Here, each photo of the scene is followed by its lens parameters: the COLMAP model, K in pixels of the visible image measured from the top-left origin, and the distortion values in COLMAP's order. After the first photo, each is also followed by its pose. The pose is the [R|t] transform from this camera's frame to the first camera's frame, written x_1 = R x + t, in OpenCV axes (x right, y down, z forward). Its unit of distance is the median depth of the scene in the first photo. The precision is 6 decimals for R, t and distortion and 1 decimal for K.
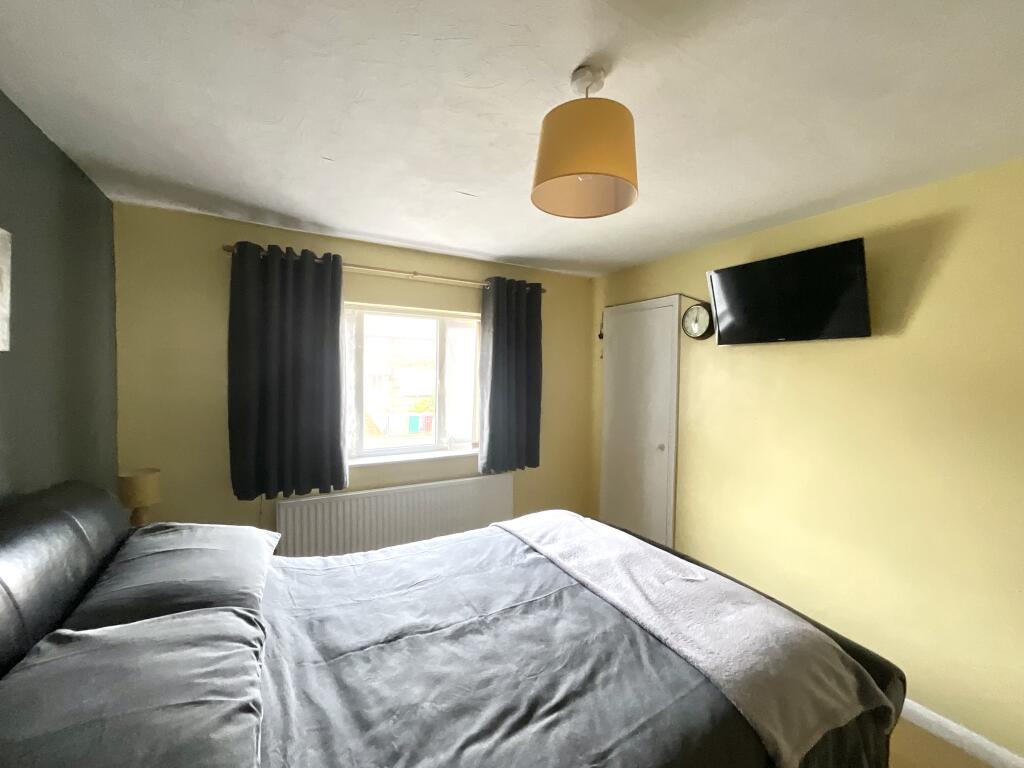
lens RADIAL K [[412.1, 0, 510.2], [0, 412.1, 384.1], [0, 0, 1]] dist [0.000116, -0.000260]
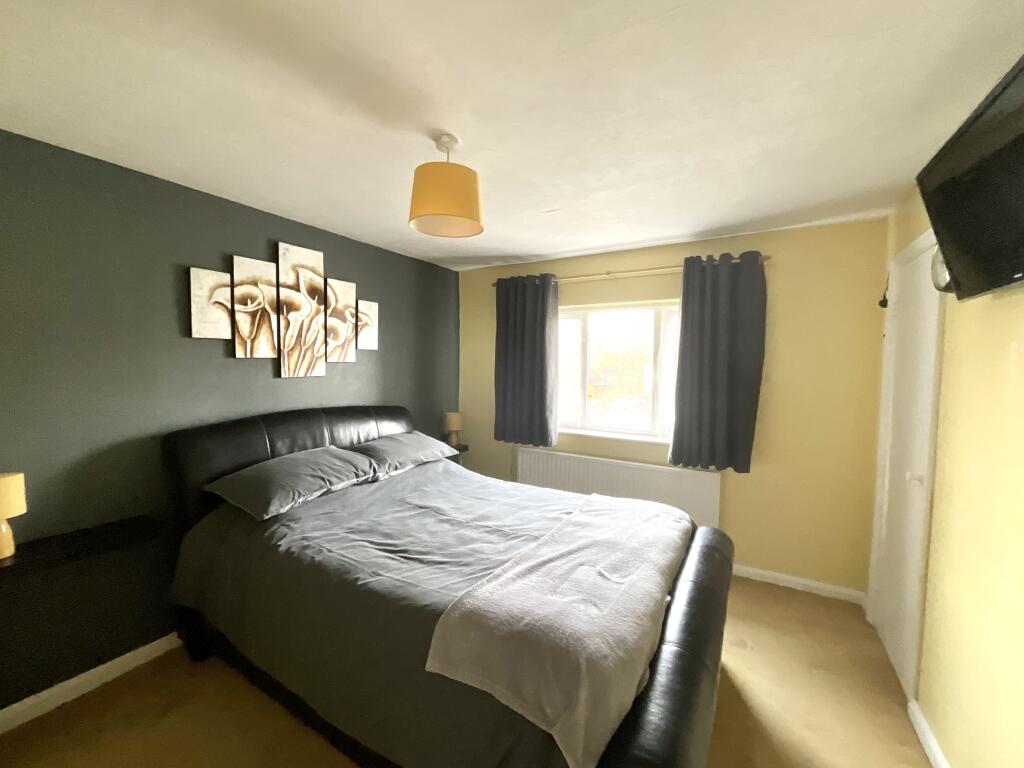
lens RADIAL K [[412.3, 0, 512.0], [0, 412.3, 384.0], [0, 0, 1]] dist [-0.041309, 0.000045]
pose [[0.492052, 0.028305, -0.870105, 0.986489], [-0.034046, 0.999332, 0.013255, 0.050300], [0.869900, 0.023102, 0.492687, 0.337464]]
